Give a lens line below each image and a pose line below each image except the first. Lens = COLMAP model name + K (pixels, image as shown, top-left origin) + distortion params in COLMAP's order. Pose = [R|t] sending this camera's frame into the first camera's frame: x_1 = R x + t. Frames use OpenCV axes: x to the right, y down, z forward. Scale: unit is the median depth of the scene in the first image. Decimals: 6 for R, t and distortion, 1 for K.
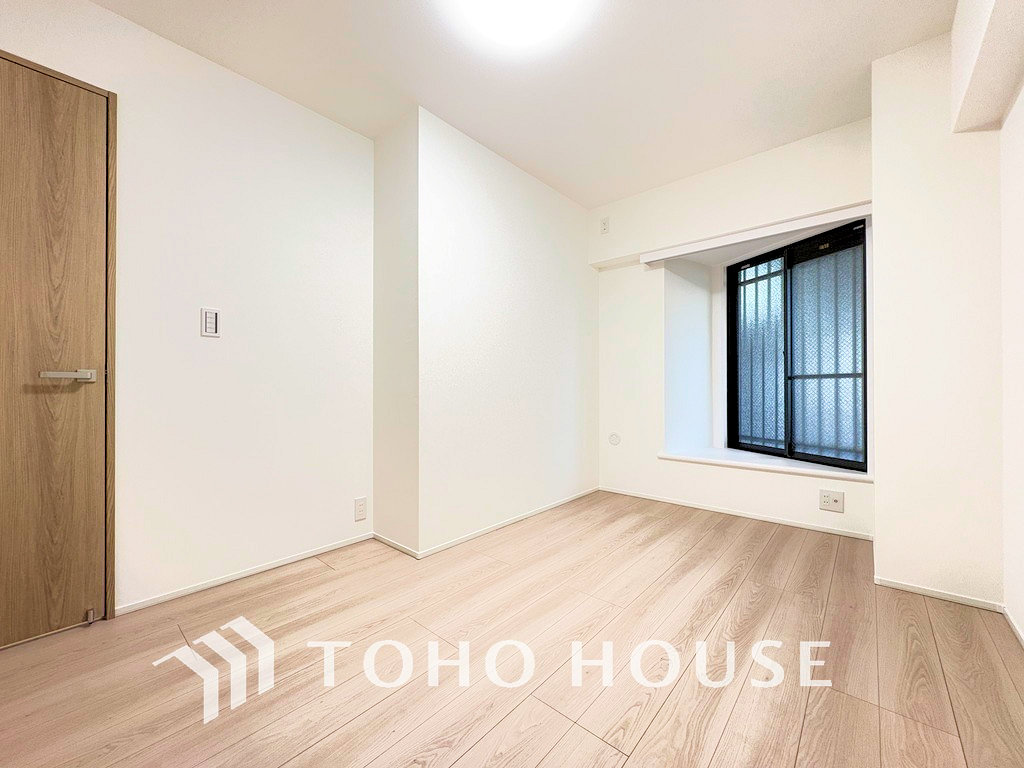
lens RADIAL K [[406.6, 0, 511.1], [0, 406.6, 384.6], [0, 0, 1]] dist [-0.006393, 0.000211]
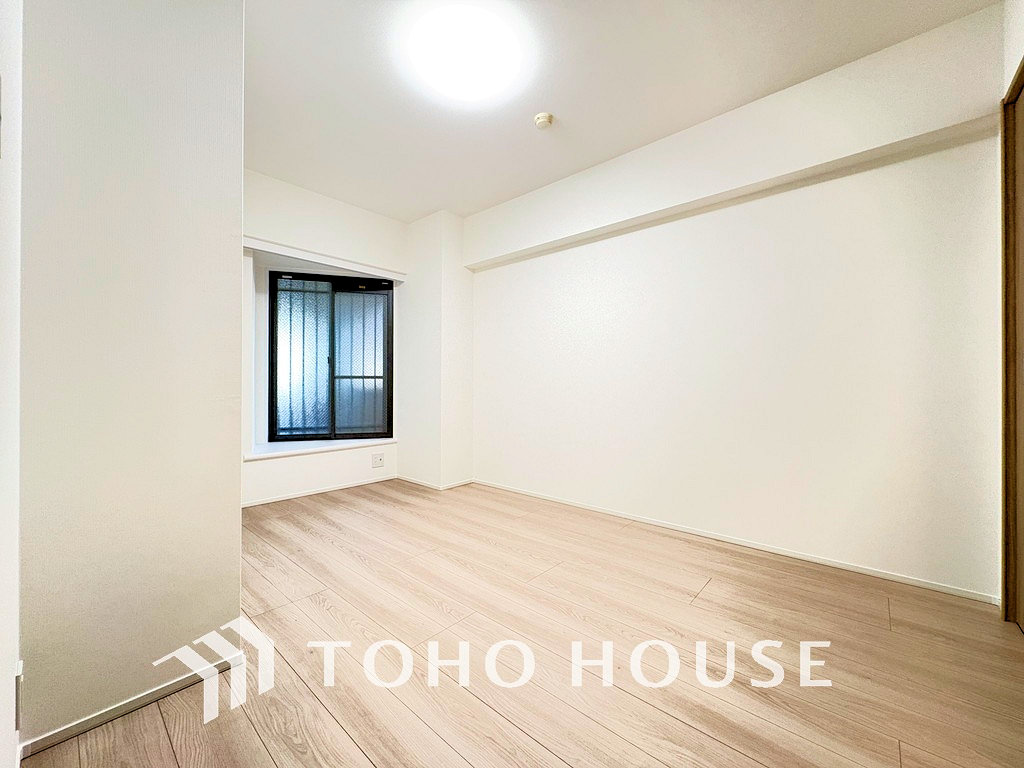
lens RADIAL K [[406.6, 0, 511.4], [0, 406.6, 385.7], [0, 0, 1]] dist [-0.006393, 0.000211]
pose [[-0.006457, 0.000315, 0.999979, -0.648481], [-0.009492, 0.999955, -0.000377, 0.004631], [-0.999934, -0.009494, -0.006454, 0.461155]]
